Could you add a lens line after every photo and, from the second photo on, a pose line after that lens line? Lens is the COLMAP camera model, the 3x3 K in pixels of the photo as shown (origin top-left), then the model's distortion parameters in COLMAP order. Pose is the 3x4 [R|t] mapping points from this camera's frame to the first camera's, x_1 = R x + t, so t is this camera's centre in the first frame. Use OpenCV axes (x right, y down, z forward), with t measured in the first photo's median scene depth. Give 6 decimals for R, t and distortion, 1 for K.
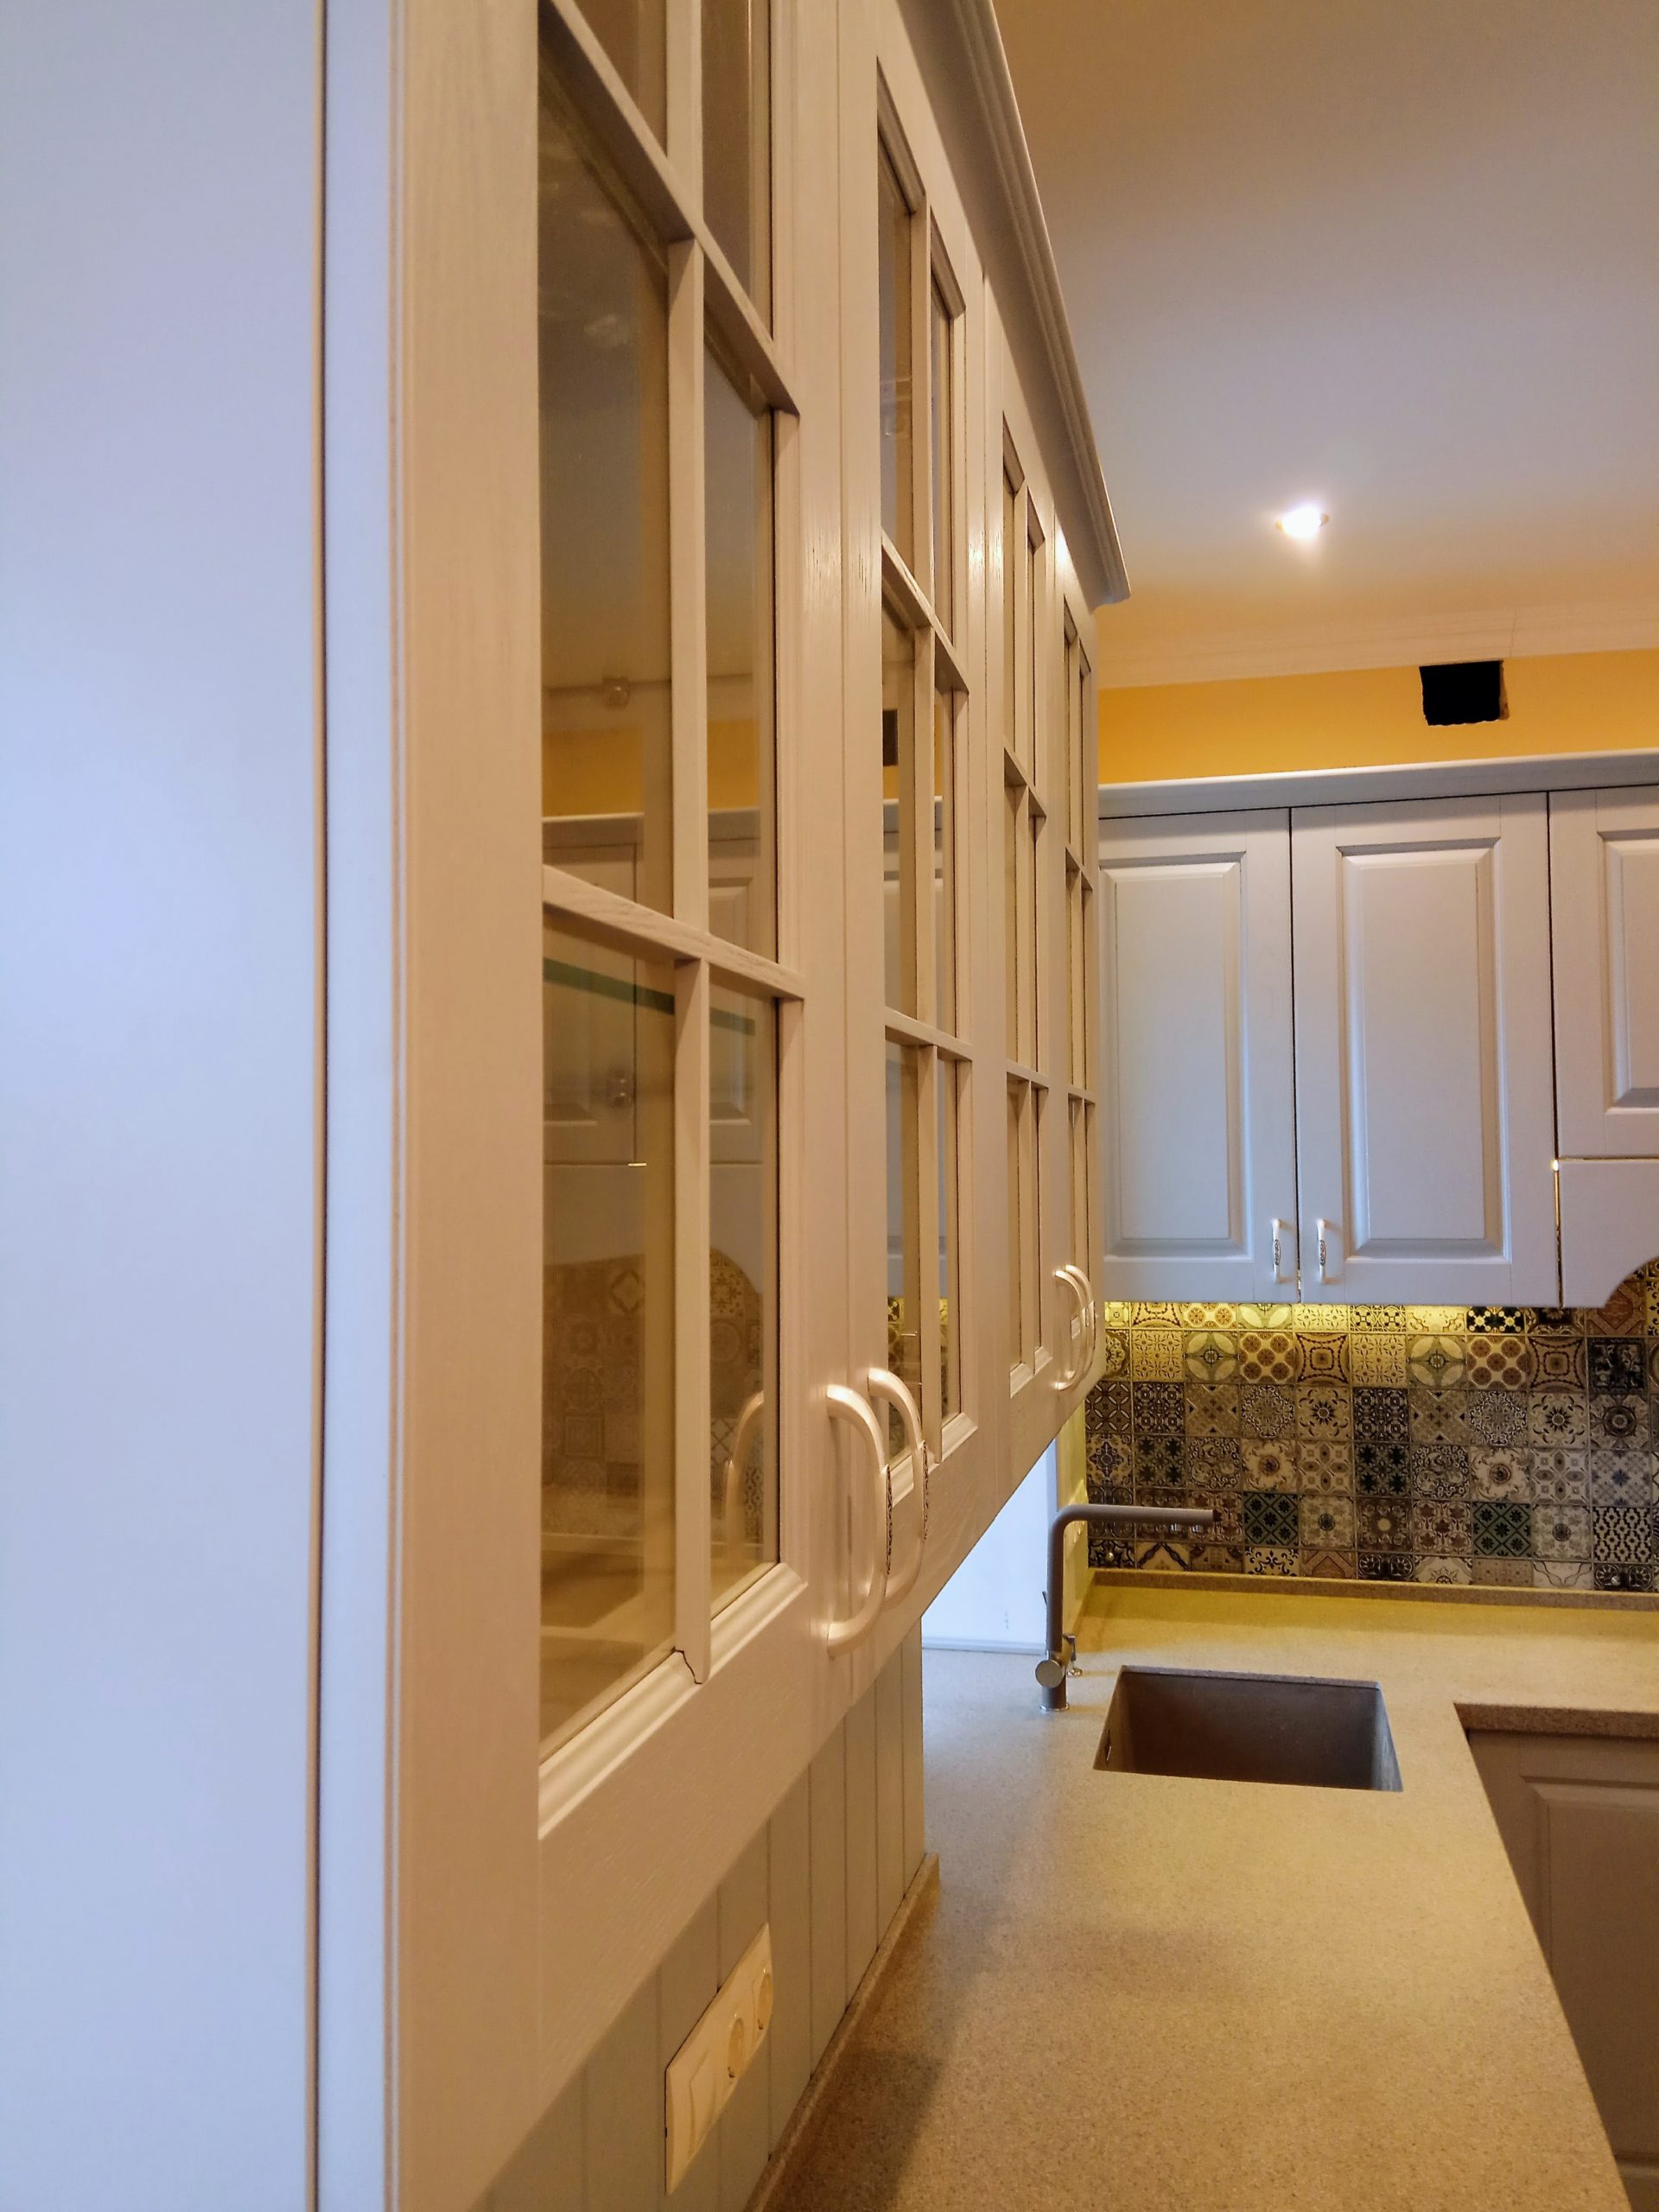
lens RADIAL K [[1722.6, 0, 829.5], [0, 1722.6, 1106.0], [0, 0, 1]] dist [0.159619, -0.234786]
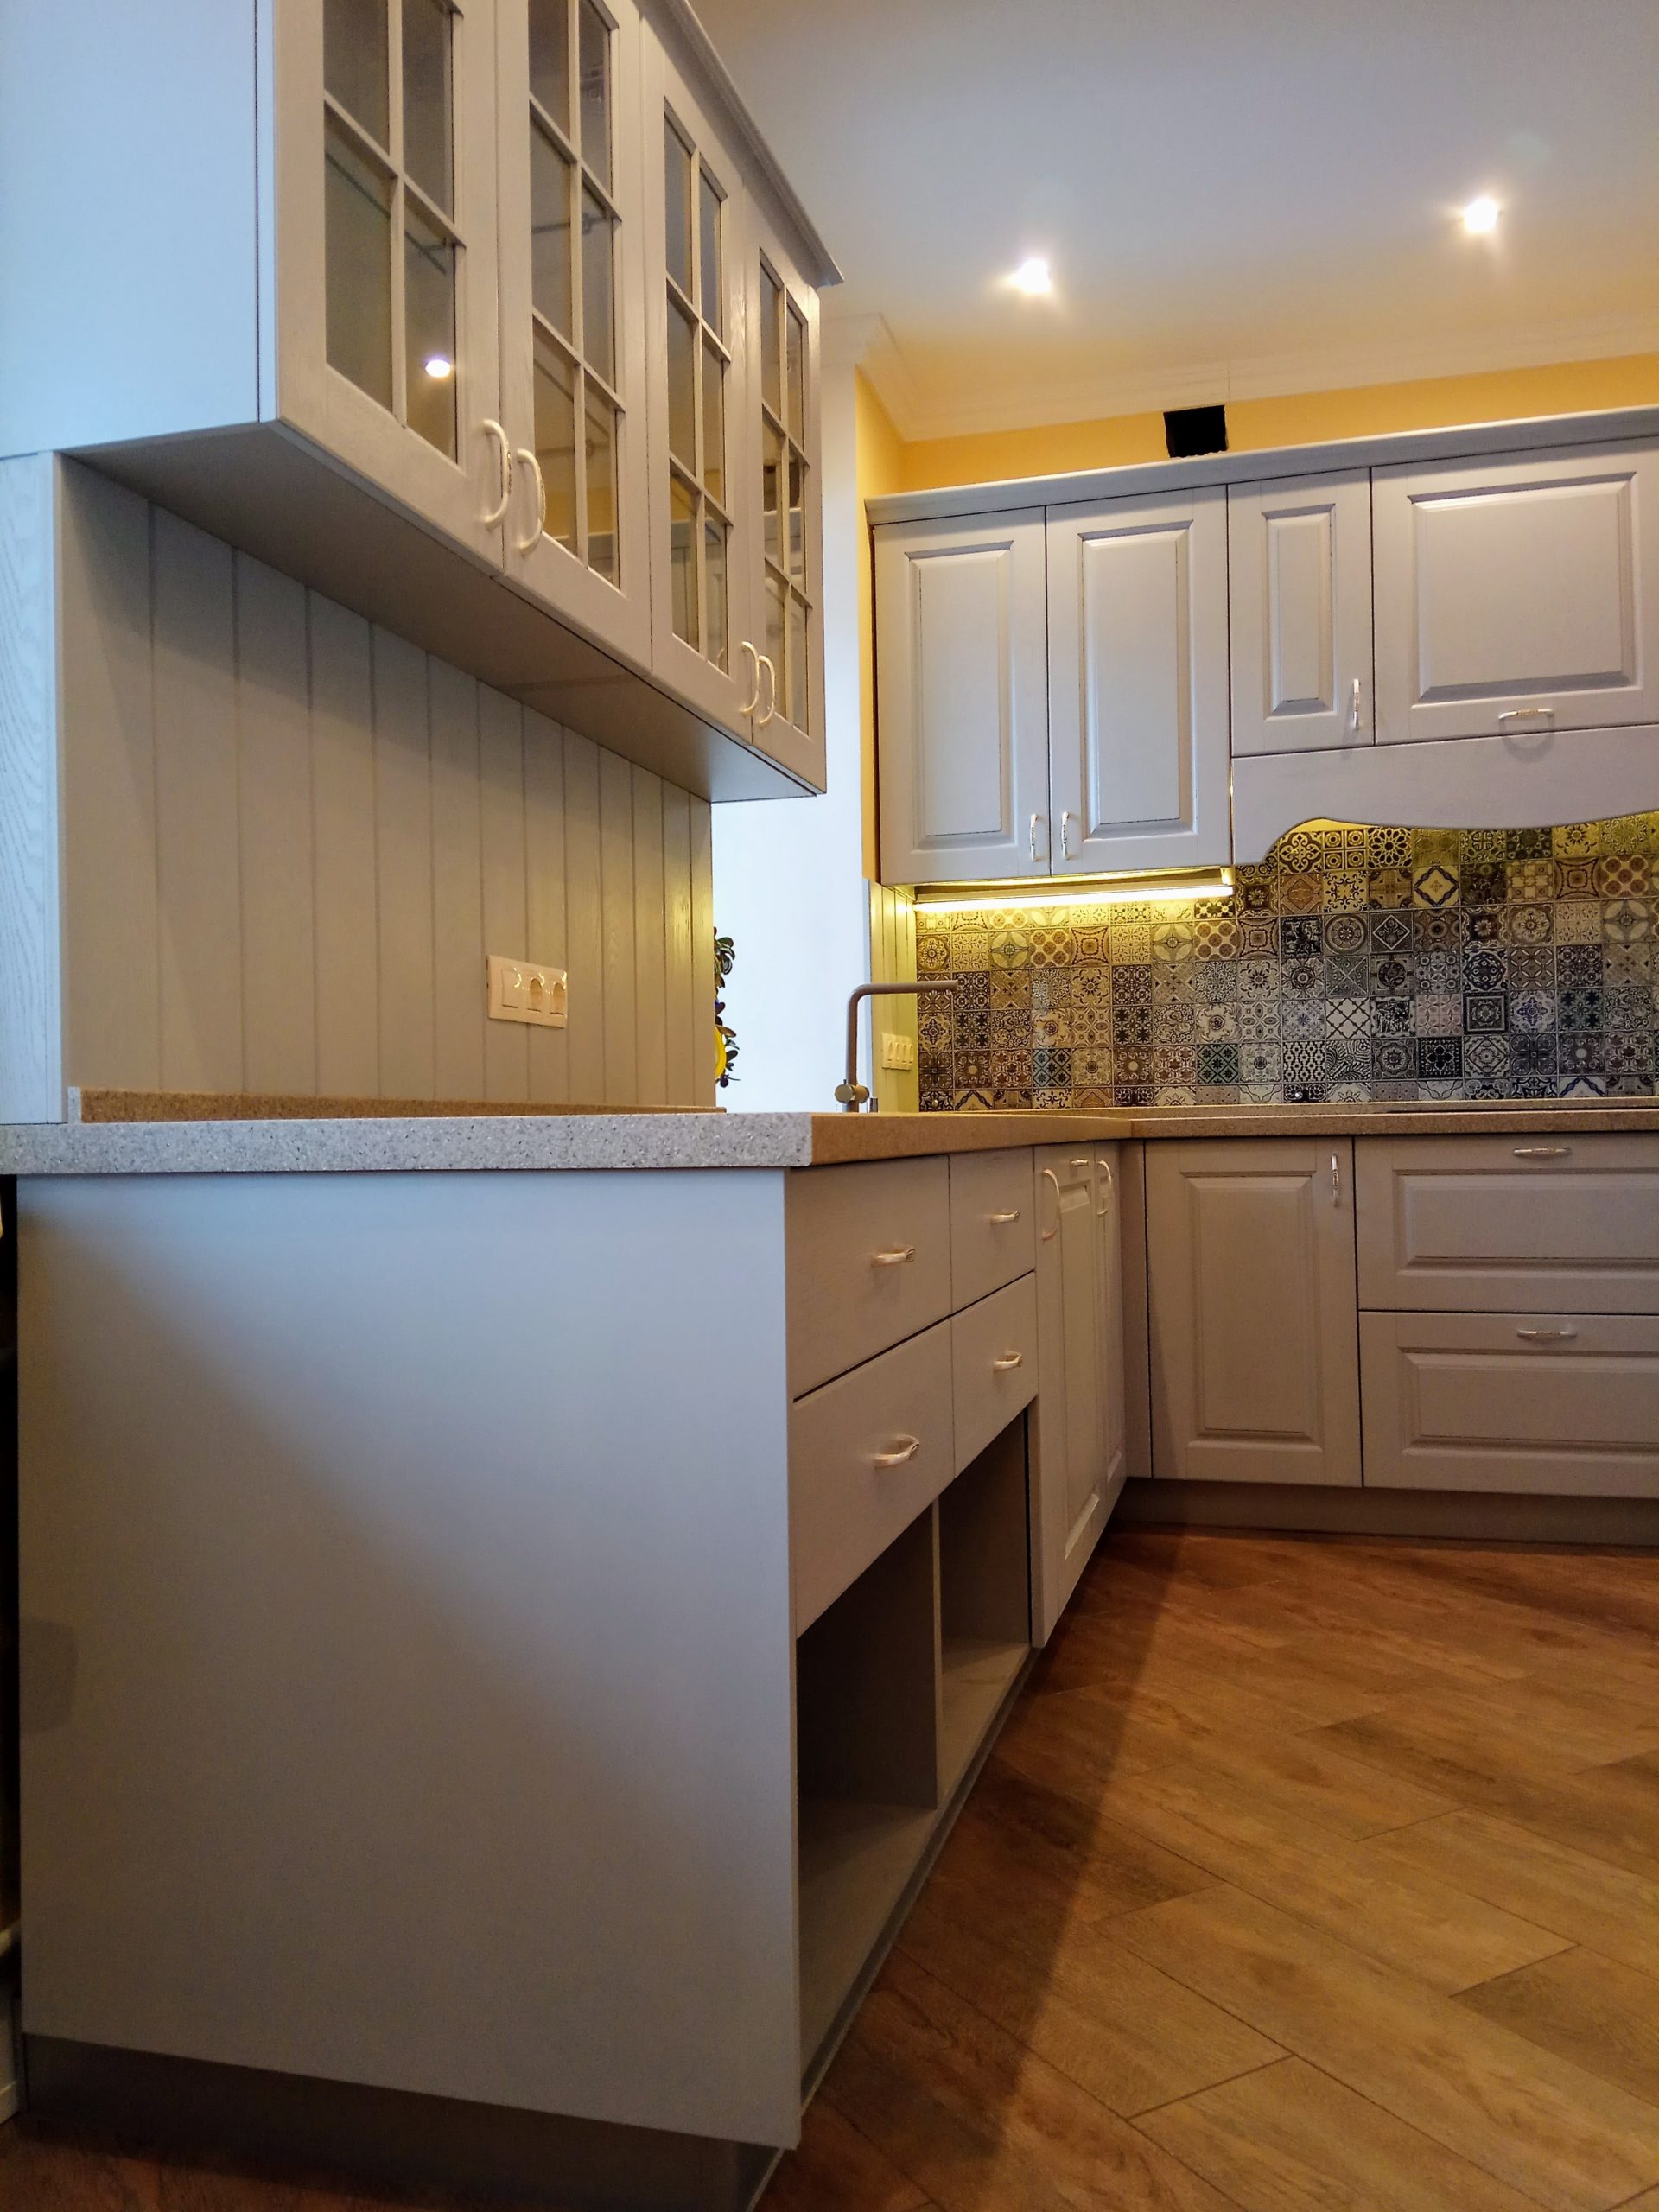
lens RADIAL K [[1722.6, 0, 829.5], [0, 1722.6, 1106.0], [0, 0, 1]] dist [0.159619, -0.234786]
pose [[0.999559, -0.009317, -0.028185, 0.120979], [0.009916, 0.999726, 0.021189, 0.239400], [0.027979, -0.021459, 0.999378, -0.332203]]
